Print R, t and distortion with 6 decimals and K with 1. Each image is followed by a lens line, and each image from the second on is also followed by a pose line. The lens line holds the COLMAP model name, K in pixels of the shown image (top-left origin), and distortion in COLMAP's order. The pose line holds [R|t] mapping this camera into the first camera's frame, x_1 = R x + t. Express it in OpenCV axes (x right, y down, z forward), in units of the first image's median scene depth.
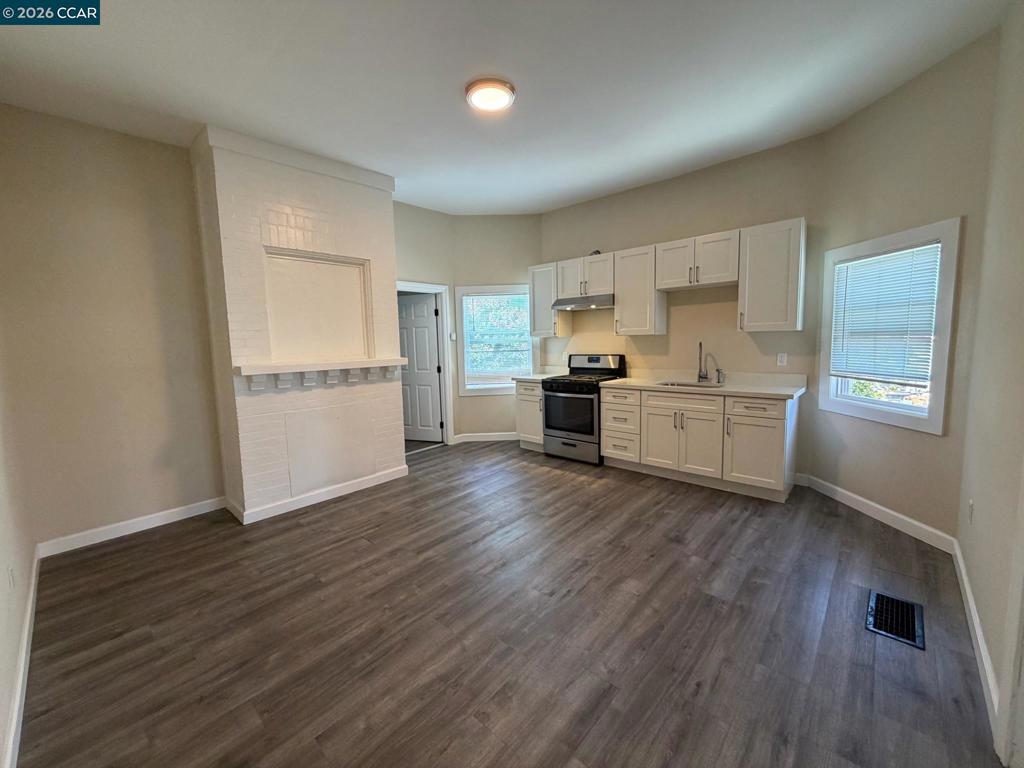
lens RADIAL K [[409.3, 0, 510.5], [0, 409.3, 380.2], [0, 0, 1]] dist [0.000257, -0.000089]
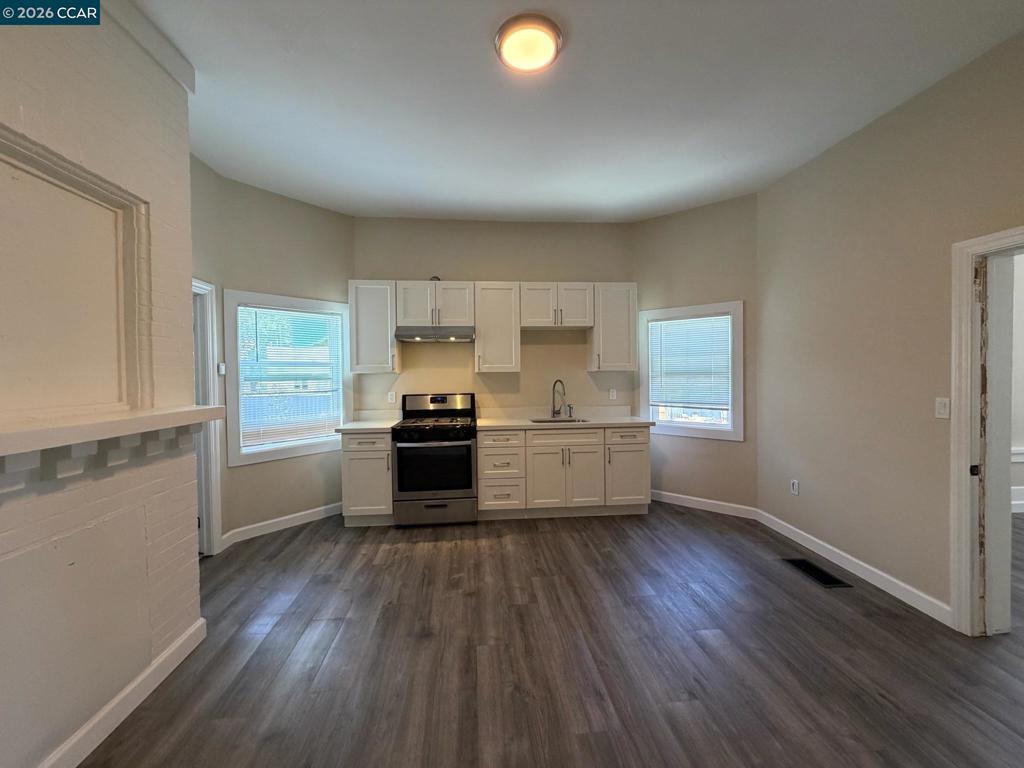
lens RADIAL K [[409.3, 0, 510.1], [0, 409.3, 380.3], [0, 0, 1]] dist [0.000257, -0.000089]
pose [[0.672222, 0.006159, 0.740324, -0.405108], [0.067087, 0.995345, -0.069197, -0.026719], [-0.737303, 0.096182, 0.668680, 0.380781]]
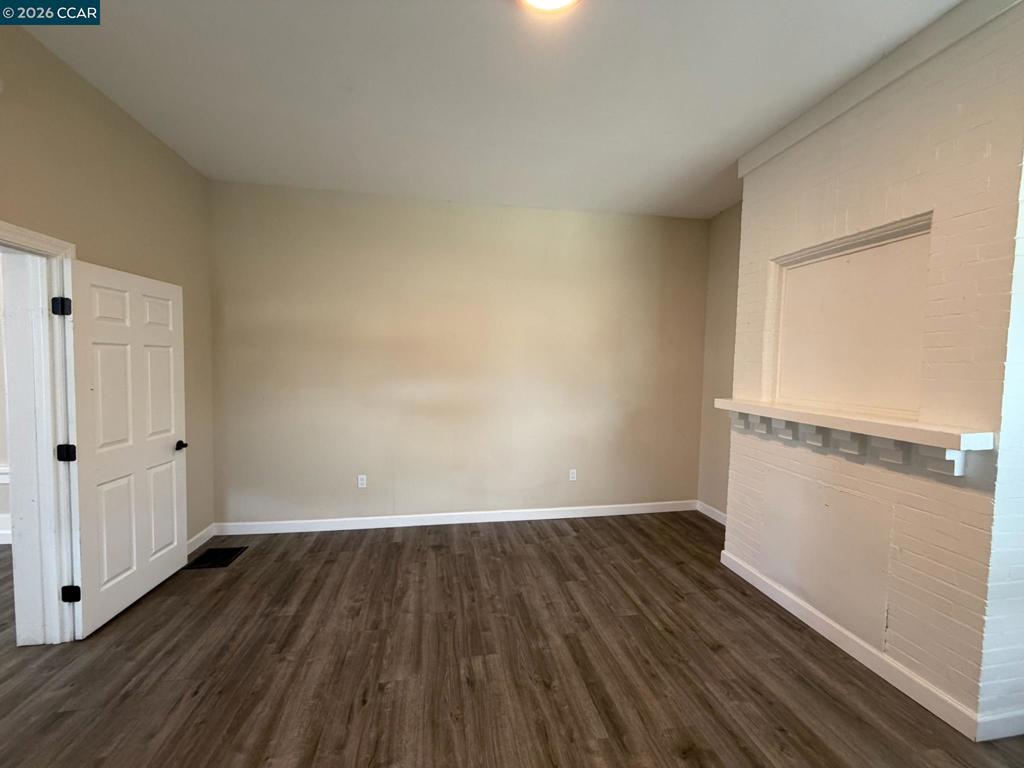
lens RADIAL K [[409.3, 0, 511.3], [0, 409.3, 387.0], [0, 0, 1]] dist [0.000257, -0.000089]
pose [[-0.607245, 0.060231, -0.792228, 0.315585], [-0.082332, 0.986984, 0.138145, -0.119244], [0.790237, 0.149113, -0.594382, 0.906803]]
